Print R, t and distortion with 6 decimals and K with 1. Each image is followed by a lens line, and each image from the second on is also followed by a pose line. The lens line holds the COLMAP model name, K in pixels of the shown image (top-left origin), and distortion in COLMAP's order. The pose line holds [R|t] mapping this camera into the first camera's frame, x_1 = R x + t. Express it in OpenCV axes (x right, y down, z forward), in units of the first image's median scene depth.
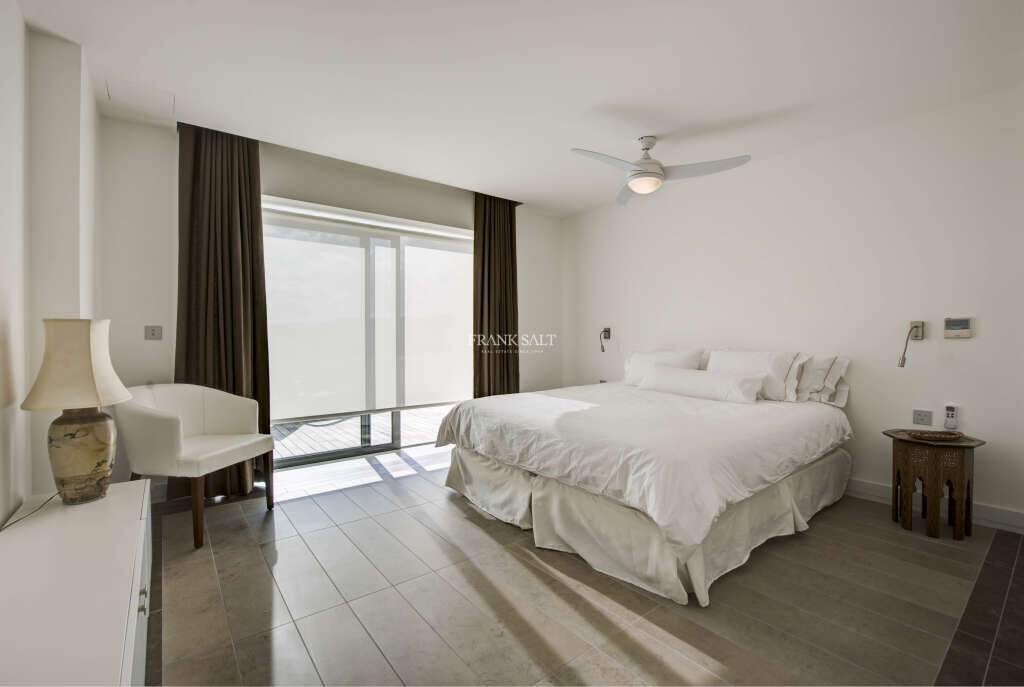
lens RADIAL K [[447.1, 0, 510.3], [0, 447.1, 342.2], [0, 0, 1]] dist [-0.013631, -0.000746]
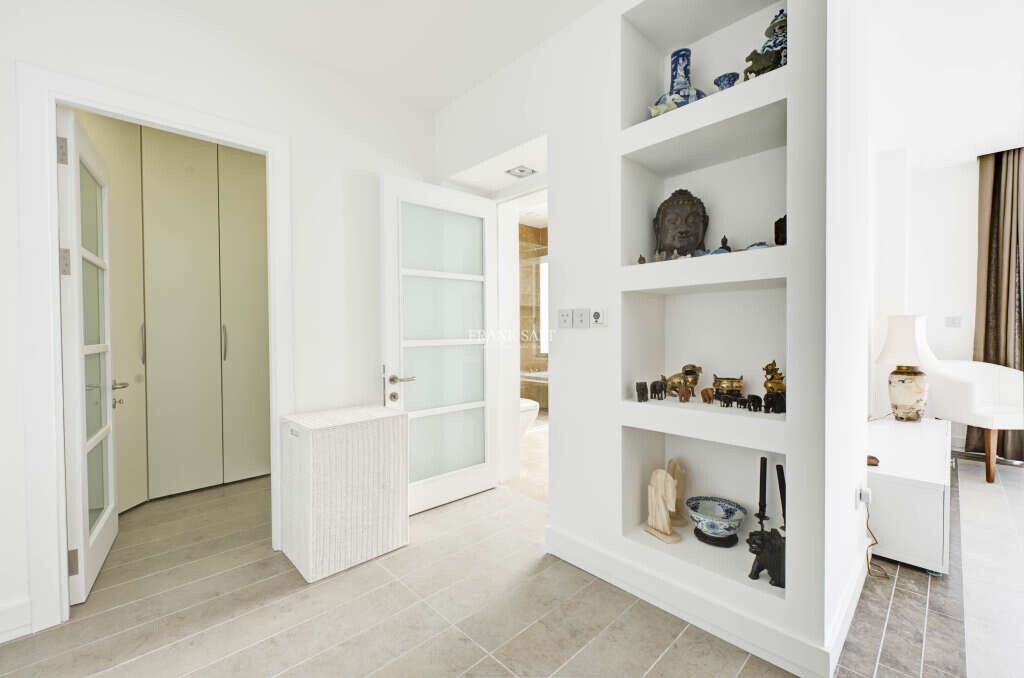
lens RADIAL K [[424.2, 0, 509.4], [0, 424.2, 331.8], [0, 0, 1]] dist [0.000605, -0.000094]
pose [[0.103945, 0.017328, -0.994432, 0.396132], [-0.011019, 0.999807, 0.016269, 0.002542], [0.994522, 0.009266, 0.104116, -0.558799]]
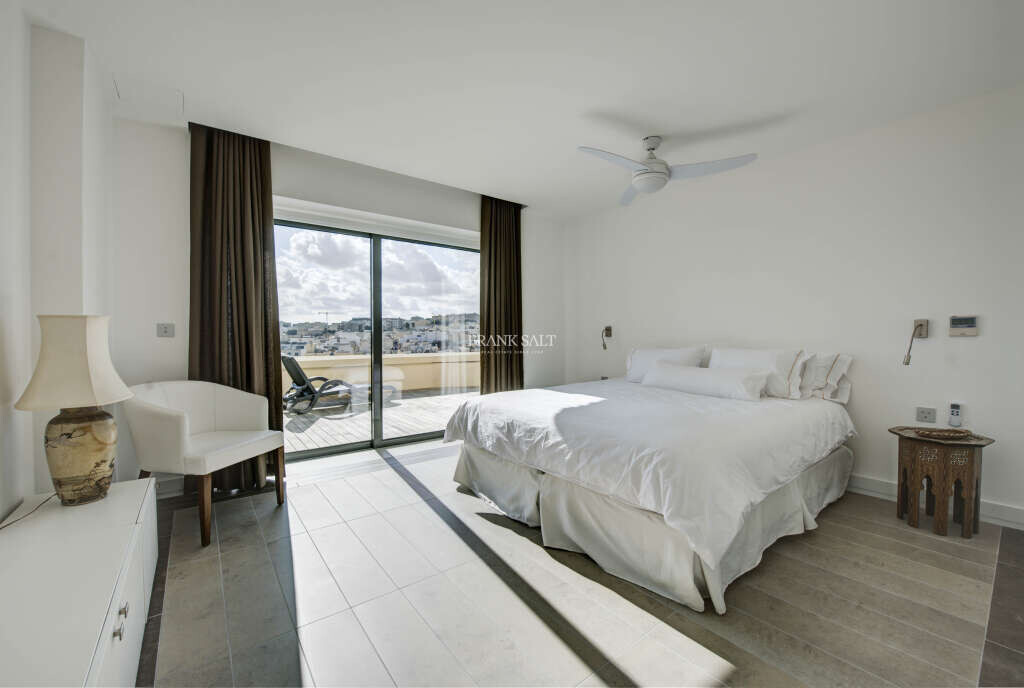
lens RADIAL K [[408.6, 0, 513.2], [0, 408.6, 342.8], [0, 0, 1]] dist [-0.017562, 0.000178]
pose [[0.999999, 0.000927, 0.001296, -0.011802], [-0.000934, 0.999985, 0.005467, 0.001447], [-0.001291, -0.005469, 0.999984, 0.089137]]
